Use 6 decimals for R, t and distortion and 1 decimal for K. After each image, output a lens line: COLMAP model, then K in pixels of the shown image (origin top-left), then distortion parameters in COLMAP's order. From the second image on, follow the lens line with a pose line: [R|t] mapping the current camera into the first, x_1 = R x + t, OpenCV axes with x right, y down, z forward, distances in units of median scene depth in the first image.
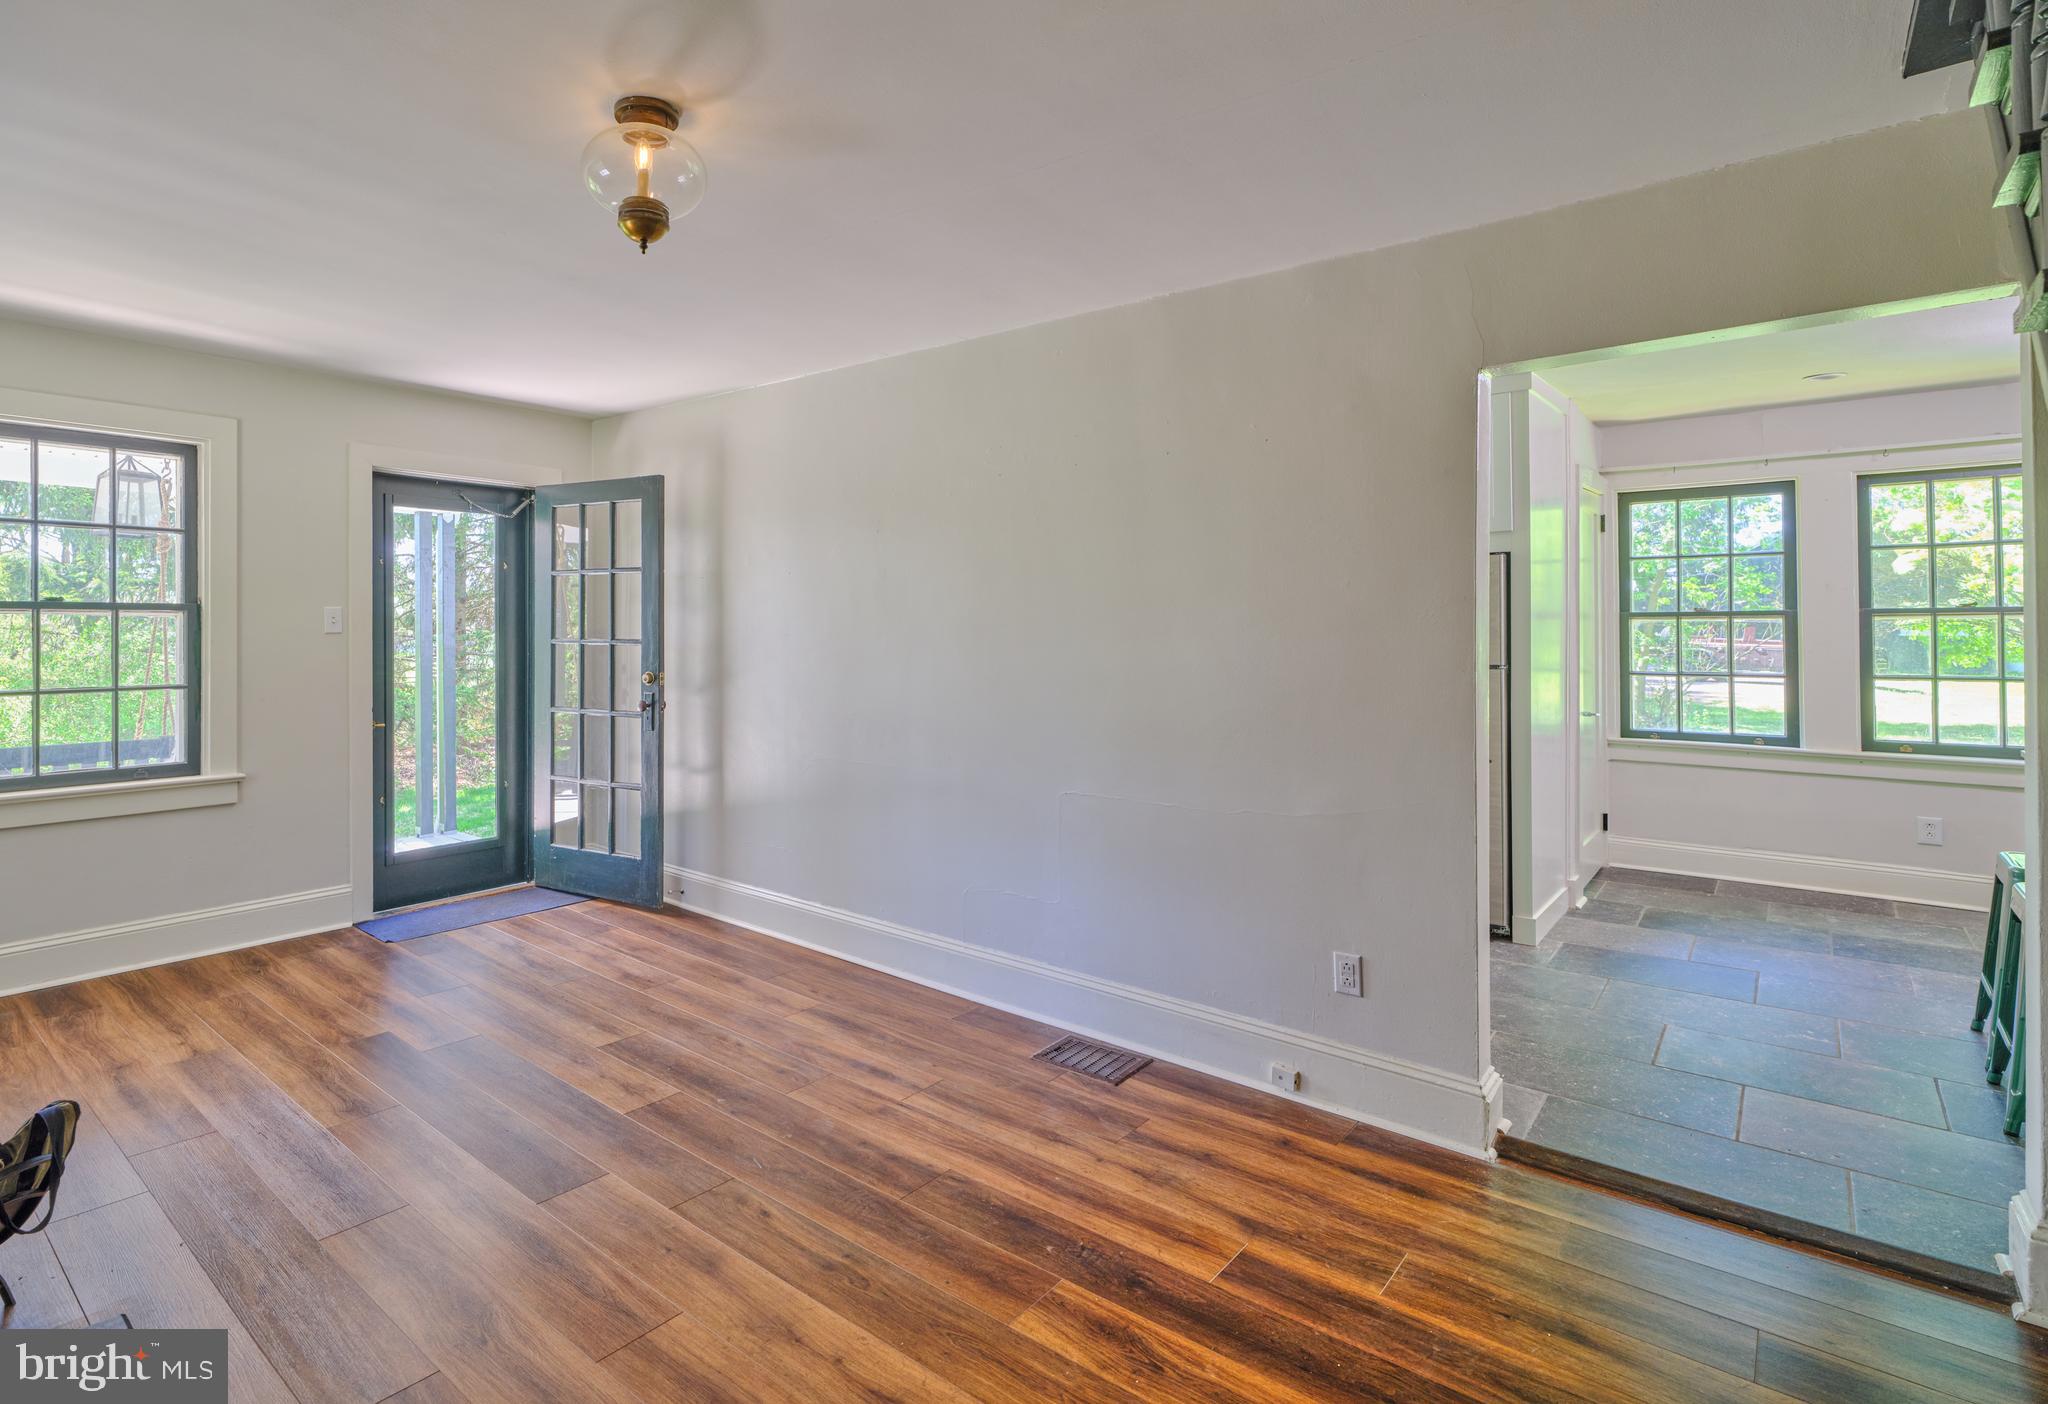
lens RADIAL K [[993.2, 0, 893.9], [0, 993.2, 617.4], [0, 0, 1]] dist [-0.000566, 0.000035]
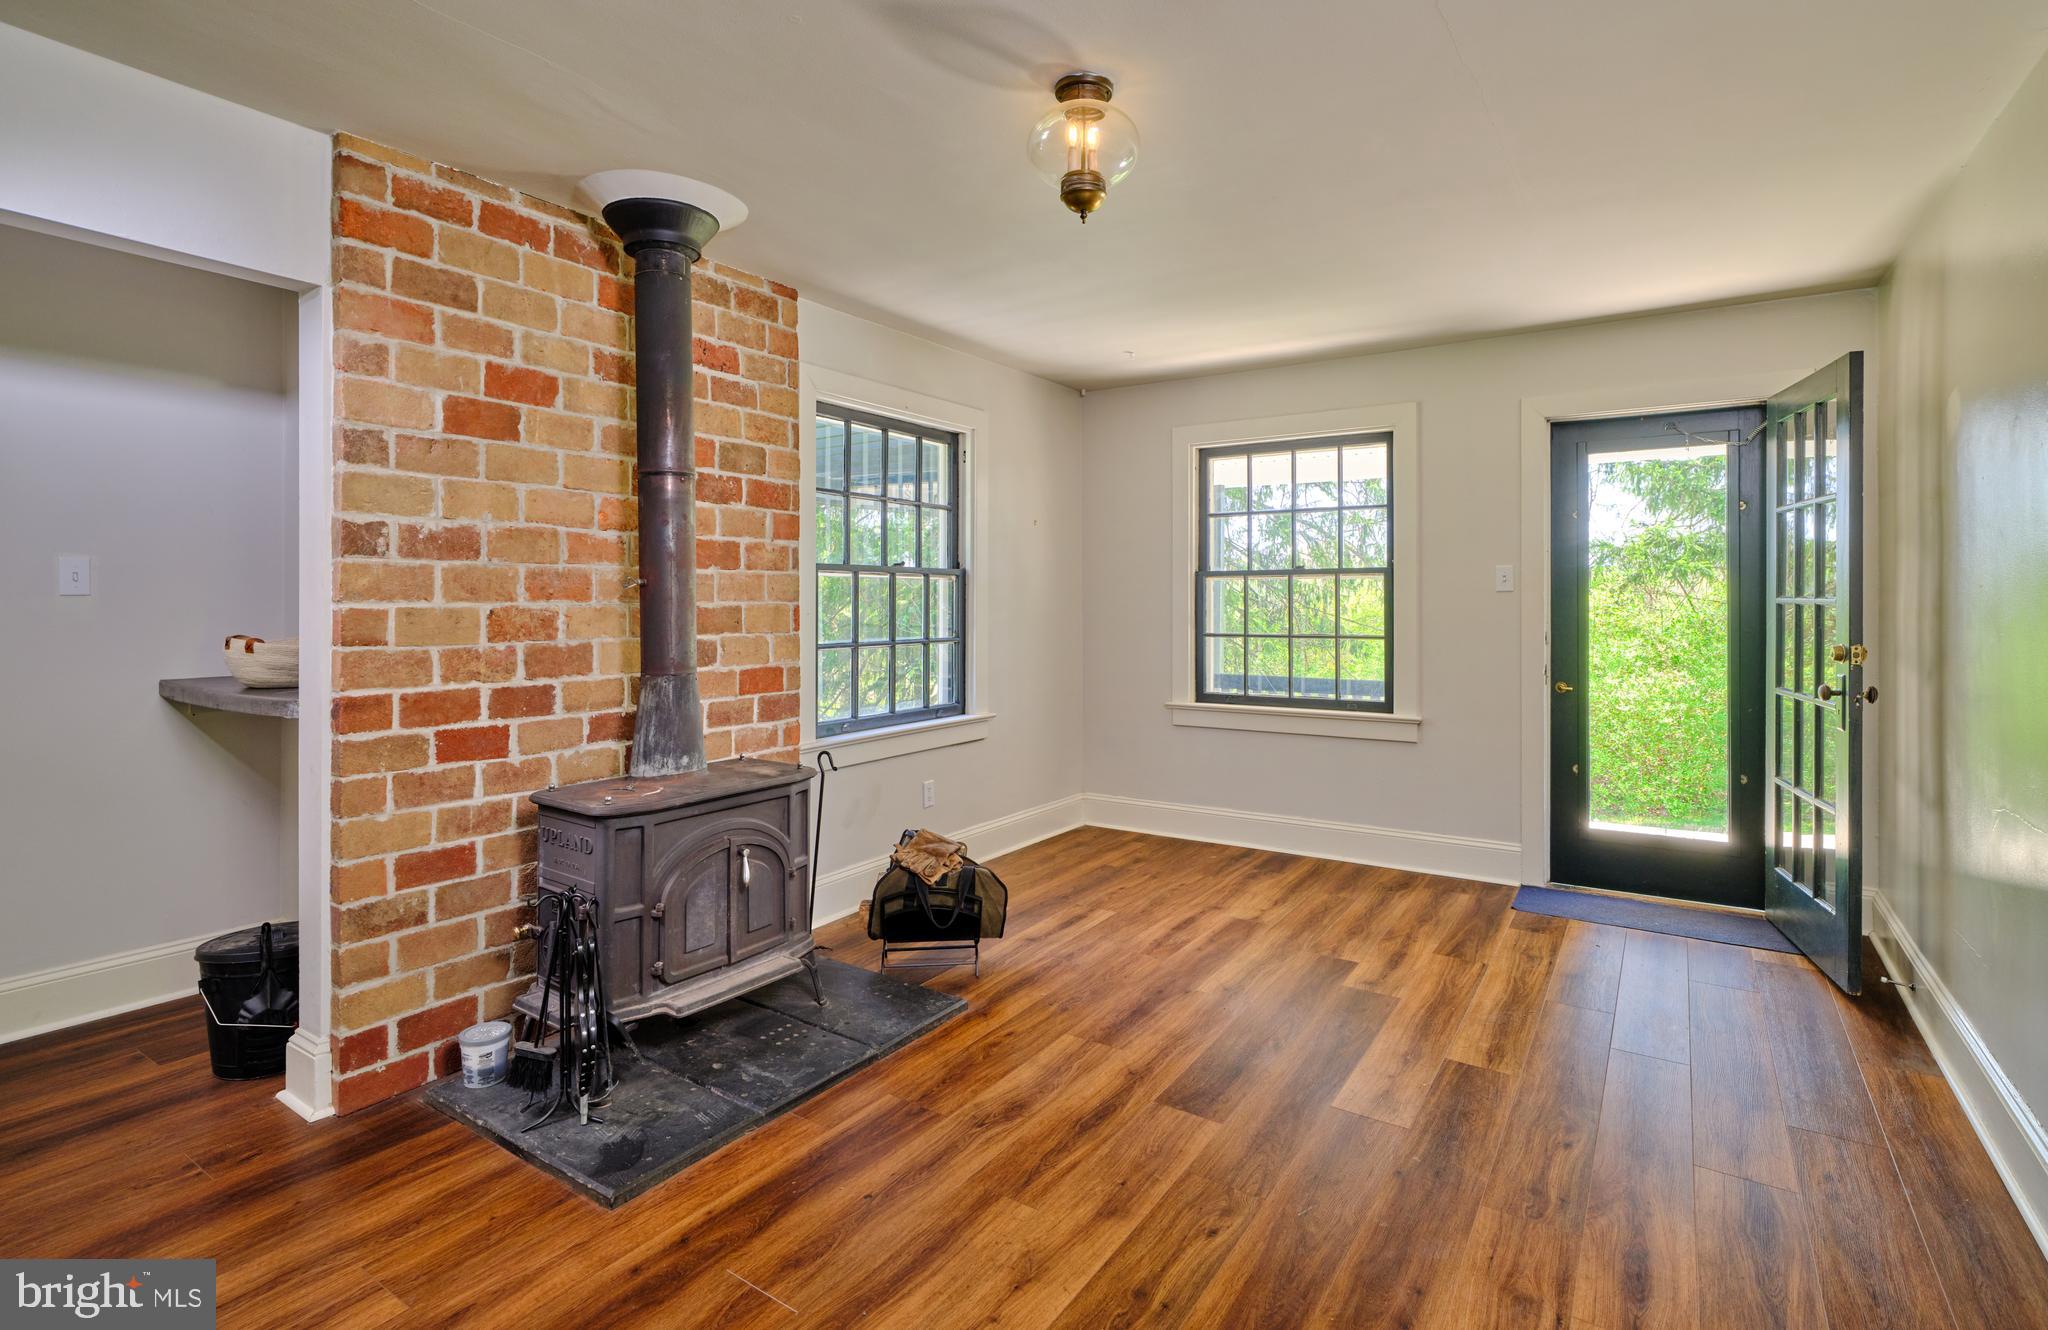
lens RADIAL K [[1013.8, 0, 1024.2], [0, 1013.8, 599.2], [0, 0, 1]] dist [-0.002121, 0.000007]
pose [[0.144137, -0.003142, -0.989553, 0.629334], [0.015708, 0.999876, -0.000887, 0.027441], [0.989433, -0.015416, 0.144169, 0.602393]]
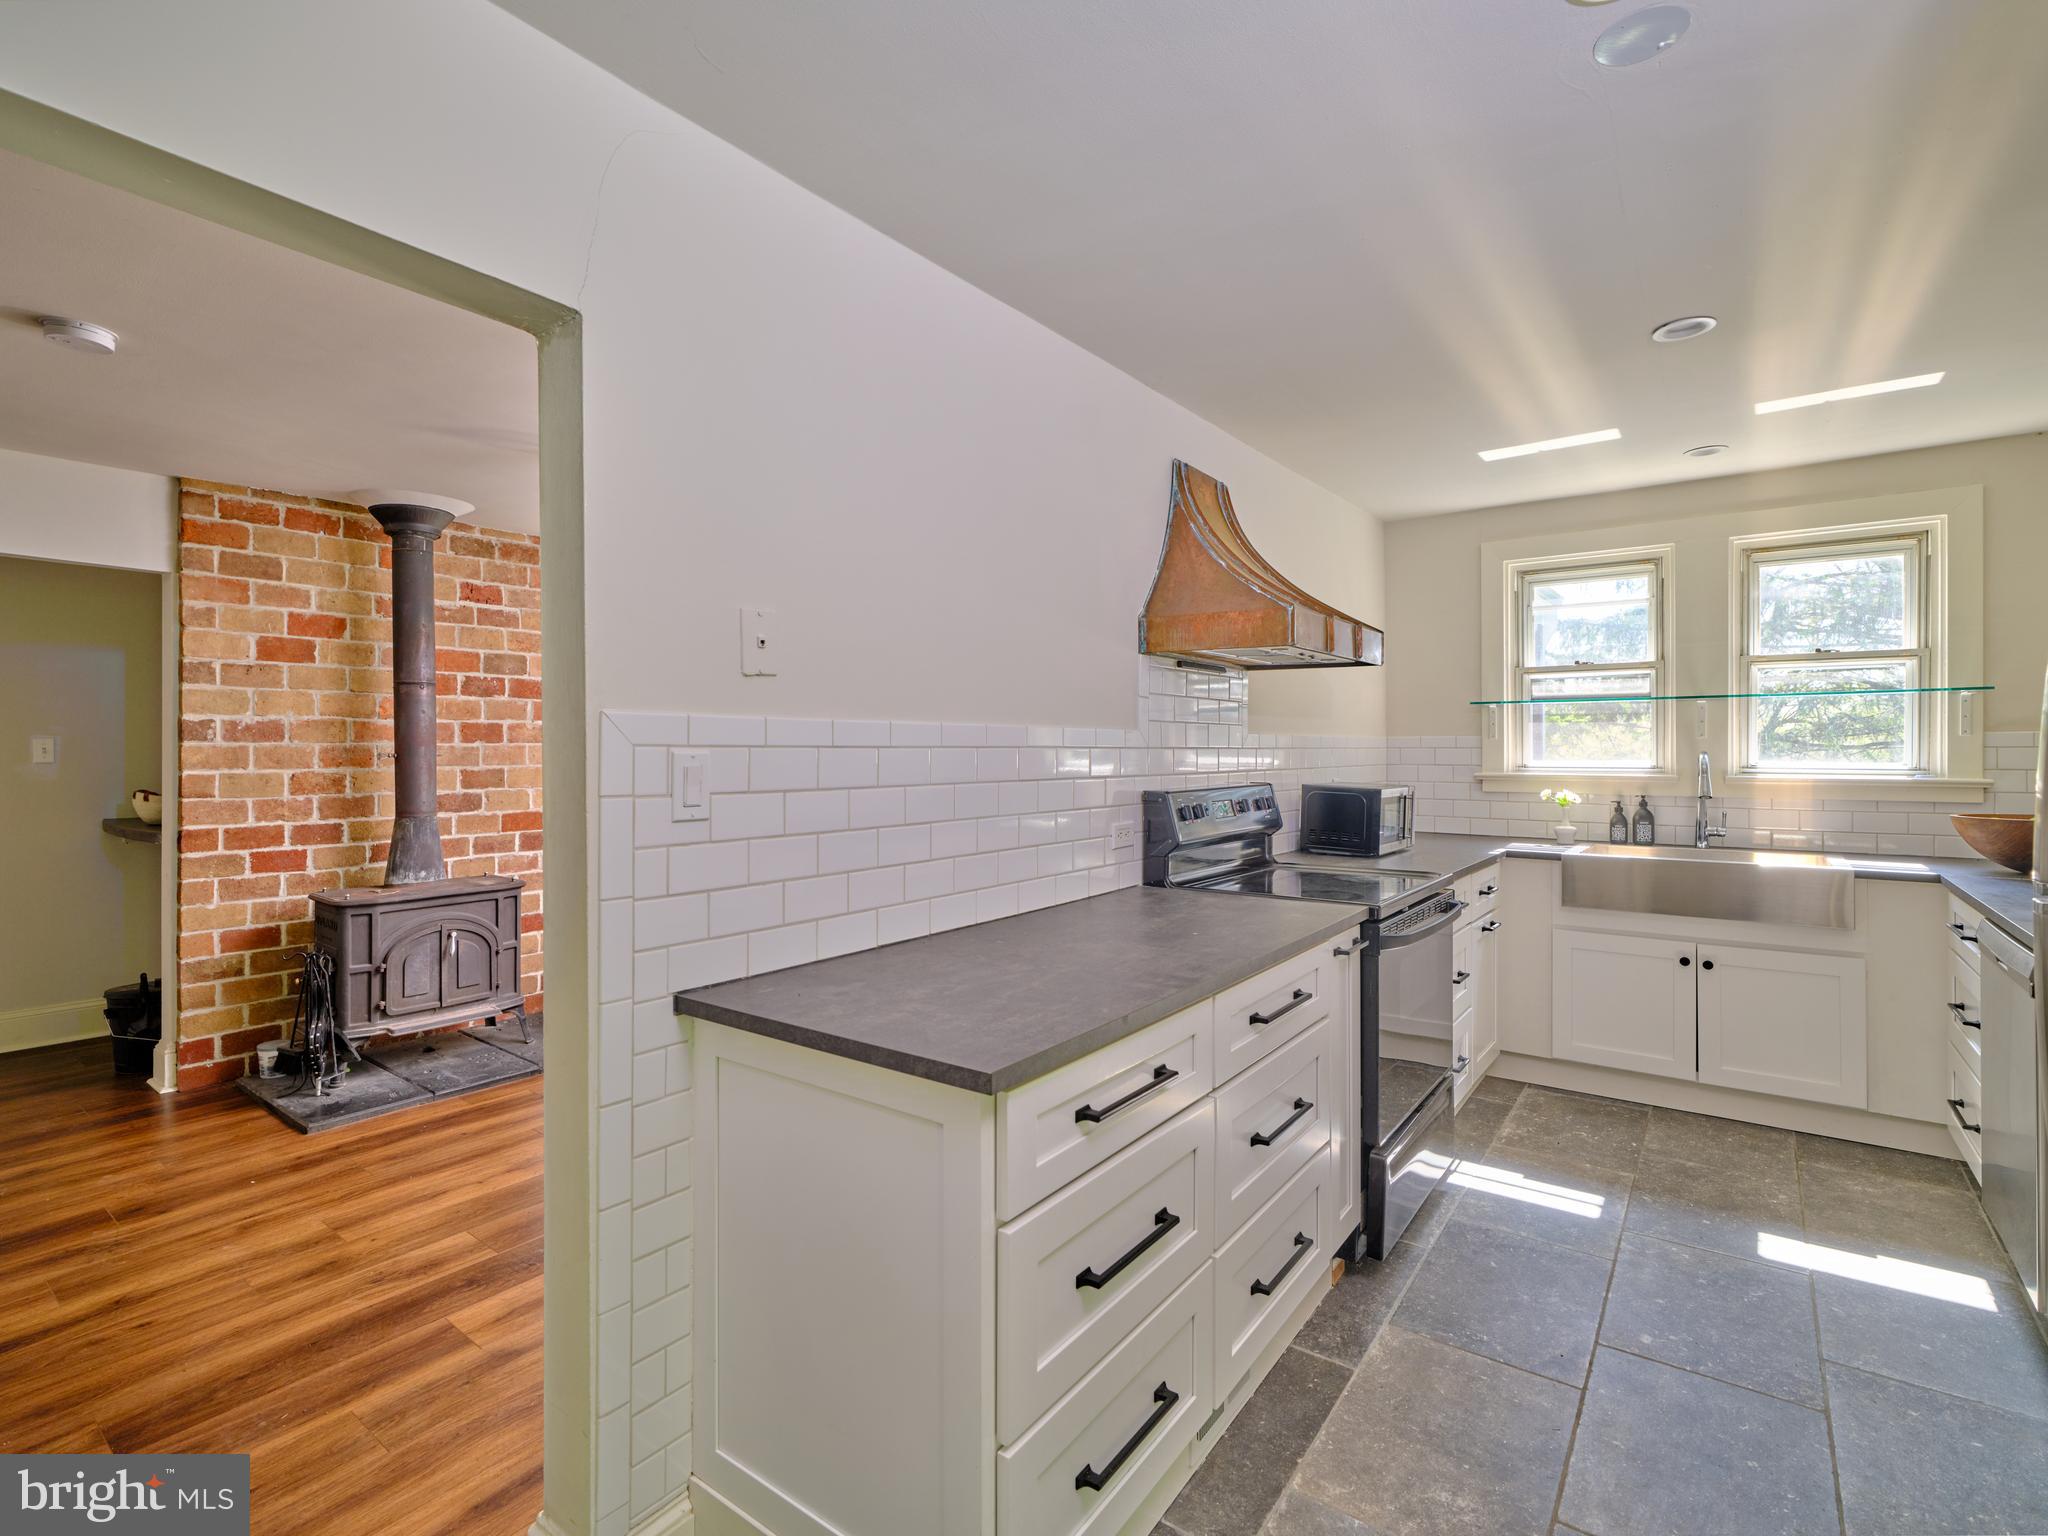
lens RADIAL K [[1005.0, 0, 1020.3], [0, 1005.0, 742.7], [0, 0, 1]] dist [-0.001755, -0.000565]
pose [[0.089598, -0.004797, -0.995966, 1.188581], [0.015469, 0.999874, -0.003424, 0.003064], [0.995858, -0.015100, 0.089661, 1.201821]]
